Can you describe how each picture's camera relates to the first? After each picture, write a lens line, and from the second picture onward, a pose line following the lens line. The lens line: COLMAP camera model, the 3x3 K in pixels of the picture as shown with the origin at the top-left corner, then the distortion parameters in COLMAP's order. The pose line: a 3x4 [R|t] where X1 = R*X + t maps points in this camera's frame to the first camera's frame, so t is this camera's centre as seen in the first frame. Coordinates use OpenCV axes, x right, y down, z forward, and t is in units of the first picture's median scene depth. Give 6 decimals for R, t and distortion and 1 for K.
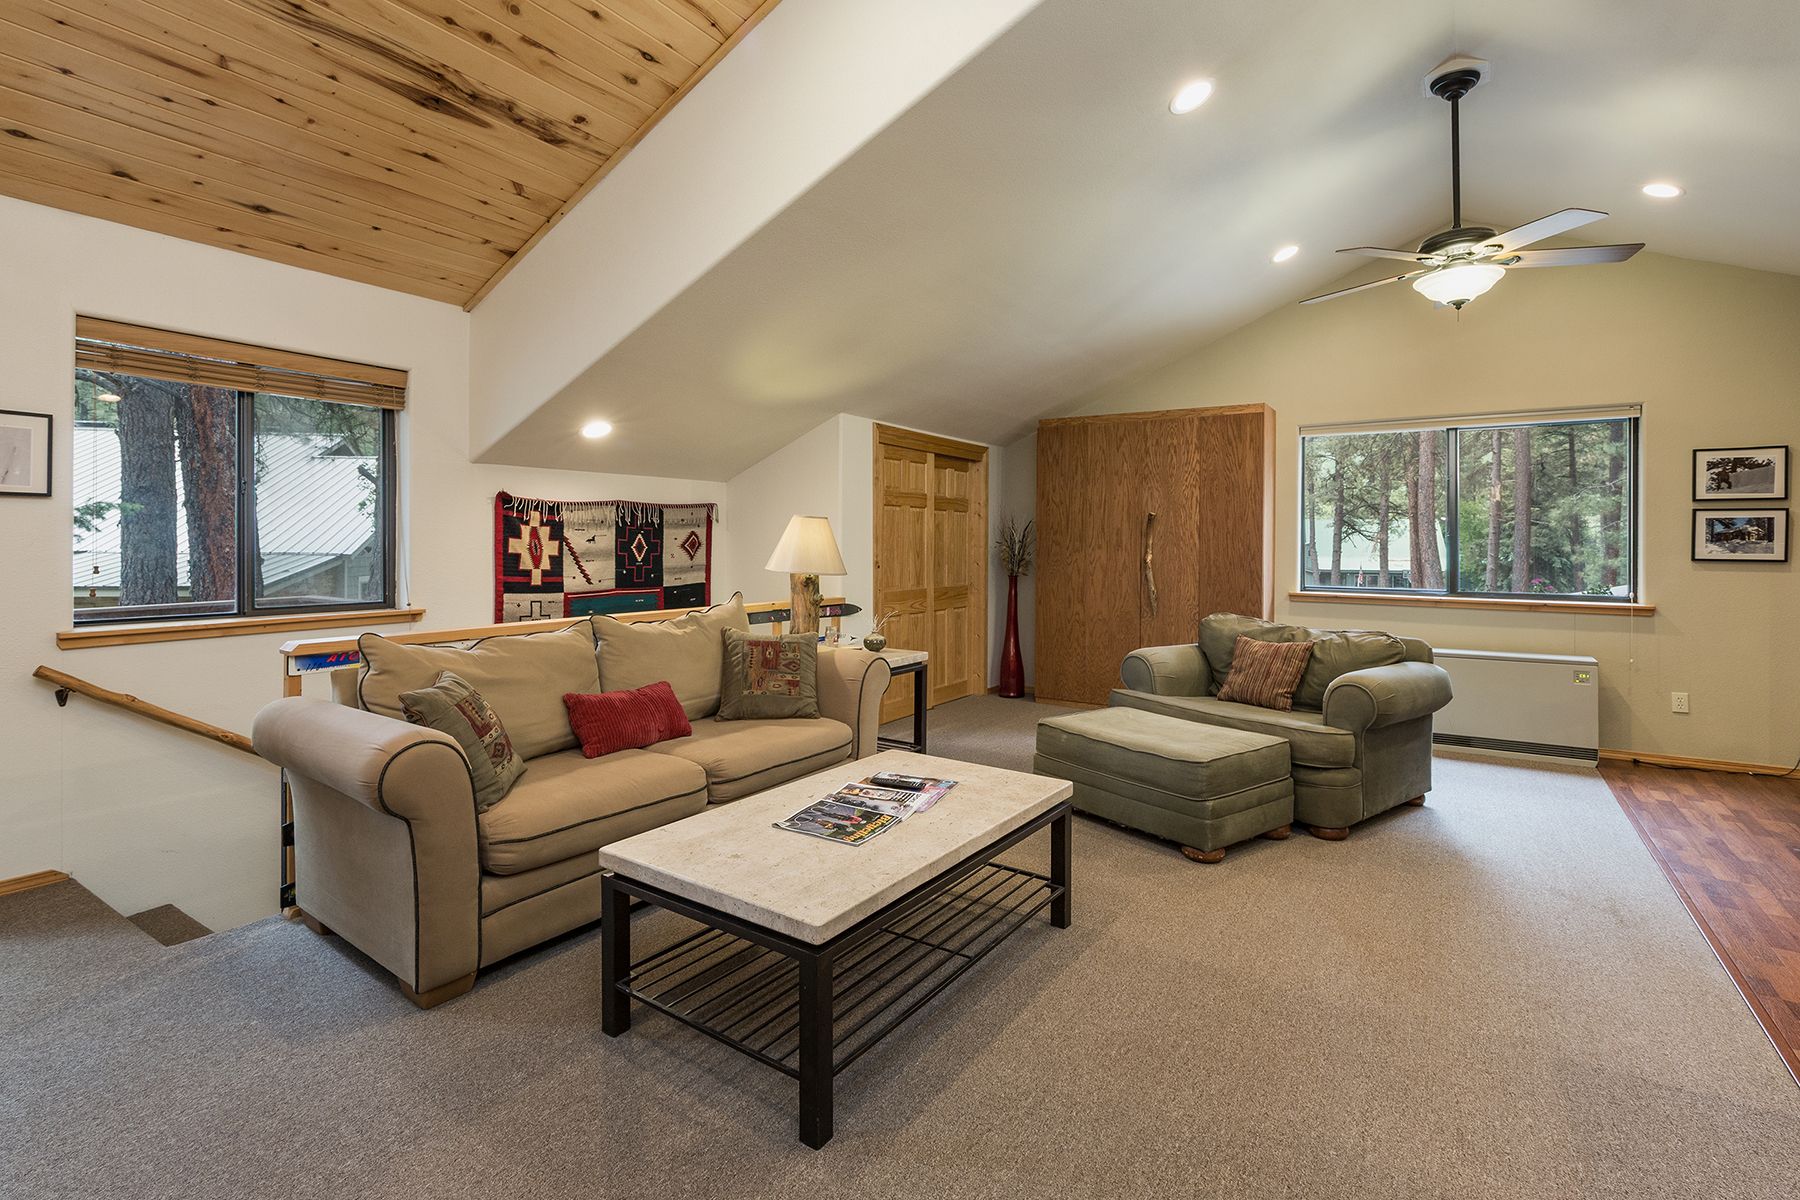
lens RADIAL K [[836.7, 0, 903.7], [0, 836.7, 544.1], [0, 0, 1]] dist [0.000649, -0.000024]
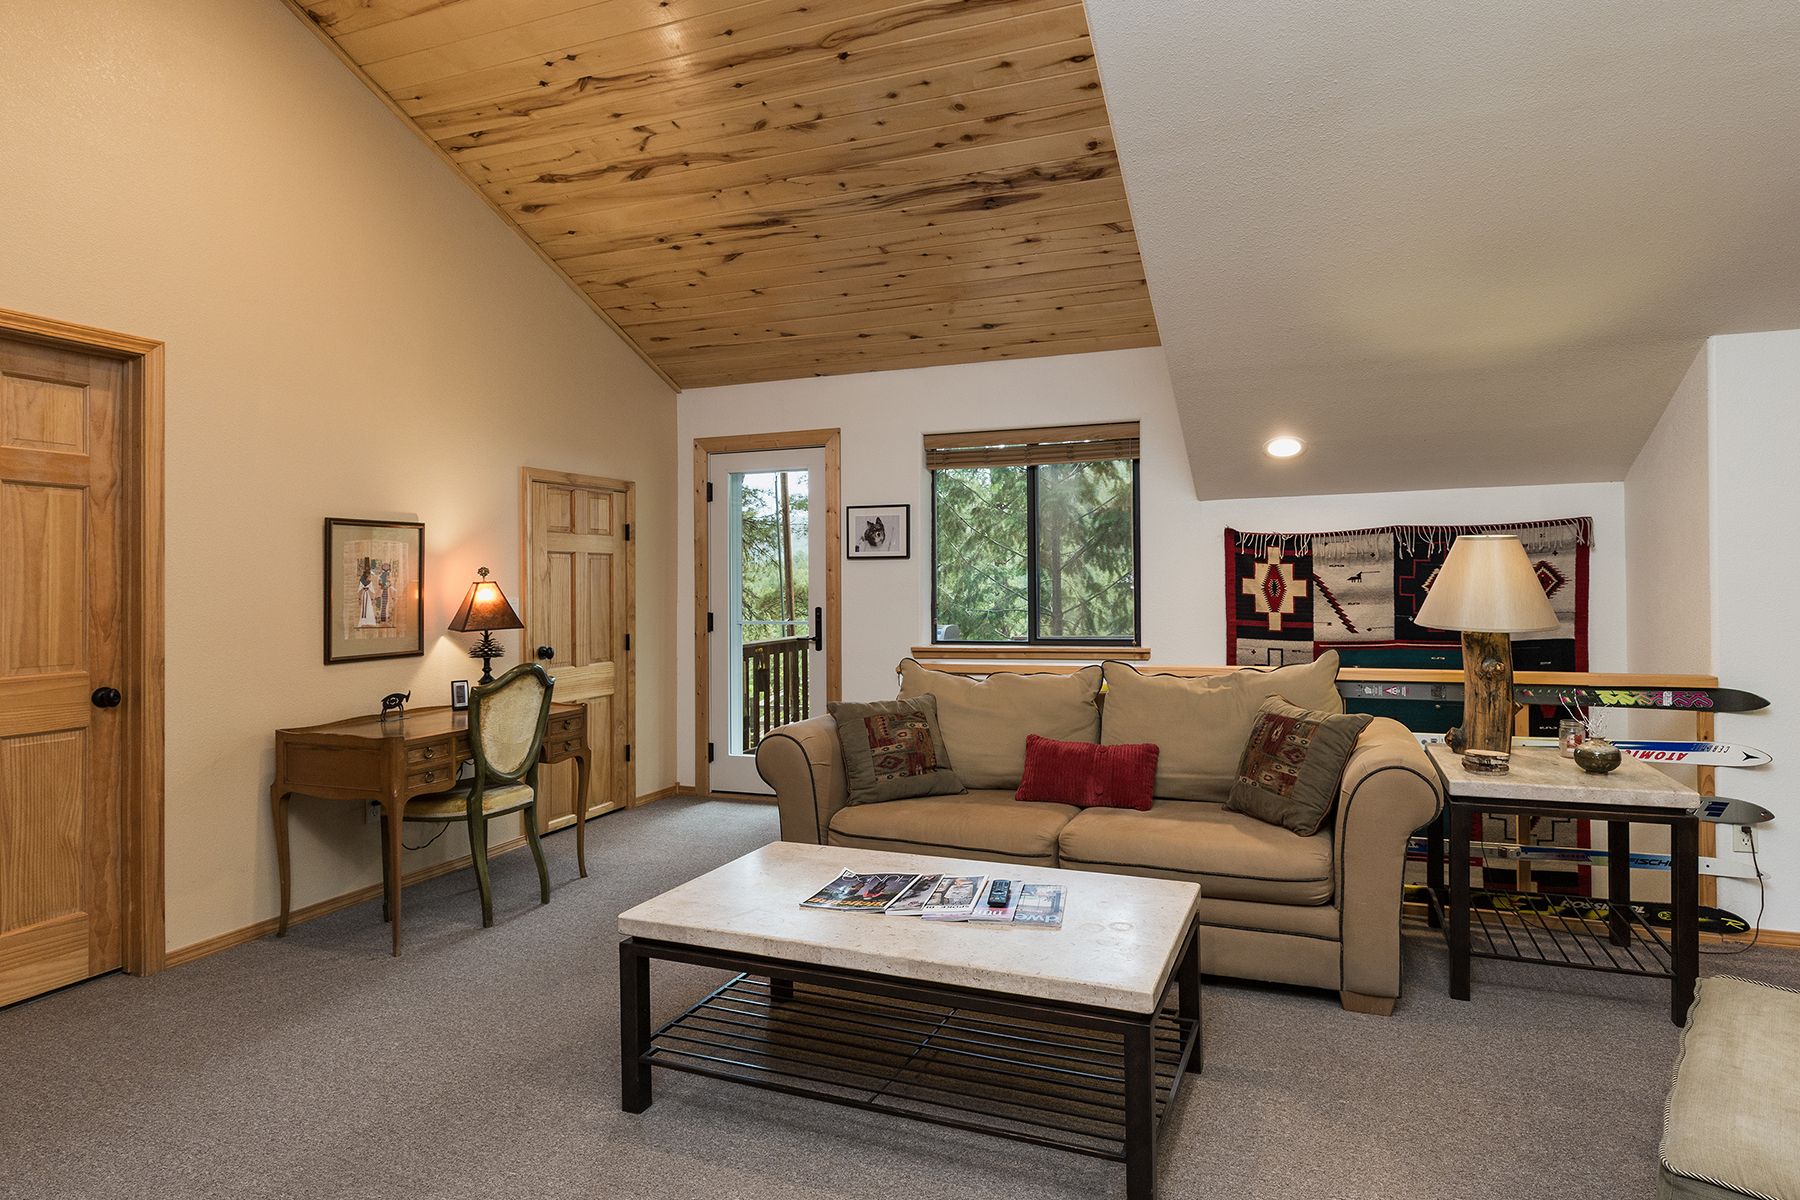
lens RADIAL K [[977.9, 0, 902.4], [0, 977.9, 578.5], [0, 0, 1]] dist [-0.002616, -0.000426]
pose [[0.224577, -0.012821, -0.974372, 0.495728], [0.013302, 0.999861, -0.010091, -0.000699], [0.974366, -0.010695, 0.224716, 0.402232]]
